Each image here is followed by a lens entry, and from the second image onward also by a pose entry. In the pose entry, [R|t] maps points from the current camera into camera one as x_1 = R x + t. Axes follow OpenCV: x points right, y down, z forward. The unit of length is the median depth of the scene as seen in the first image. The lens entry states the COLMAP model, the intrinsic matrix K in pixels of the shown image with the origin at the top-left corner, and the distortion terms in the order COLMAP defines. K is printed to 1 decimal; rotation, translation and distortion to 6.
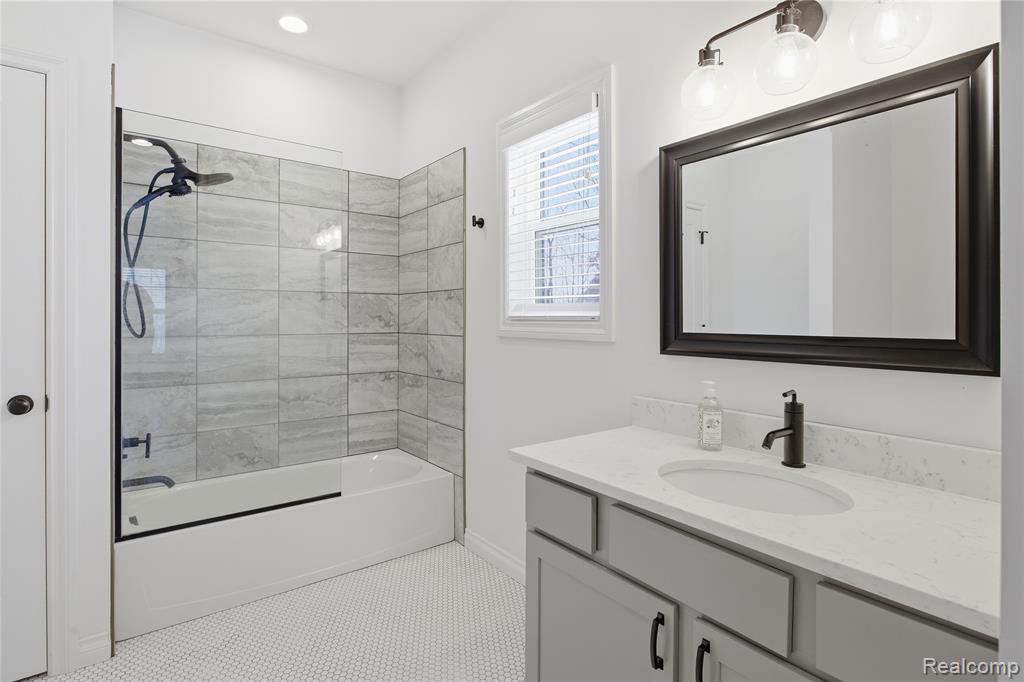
lens RADIAL K [[508.9, 0, 514.5], [0, 508.9, 328.1], [0, 0, 1]] dist [-0.007310, 0.000549]
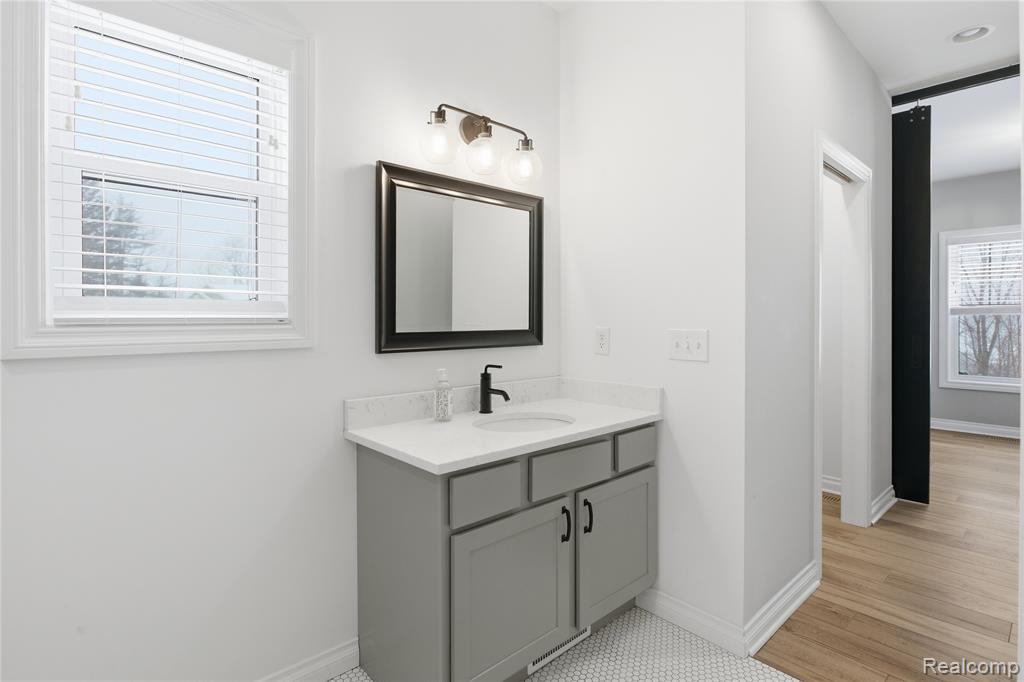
lens RADIAL K [[508.9, 0, 514.5], [0, 508.9, 328.1], [0, 0, 1]] dist [-0.007310, 0.000549]
pose [[-0.075553, -0.023152, 0.996873, -0.793638], [0.019480, 0.999505, 0.024690, -0.023576], [-0.996951, 0.021285, -0.075065, 0.788153]]
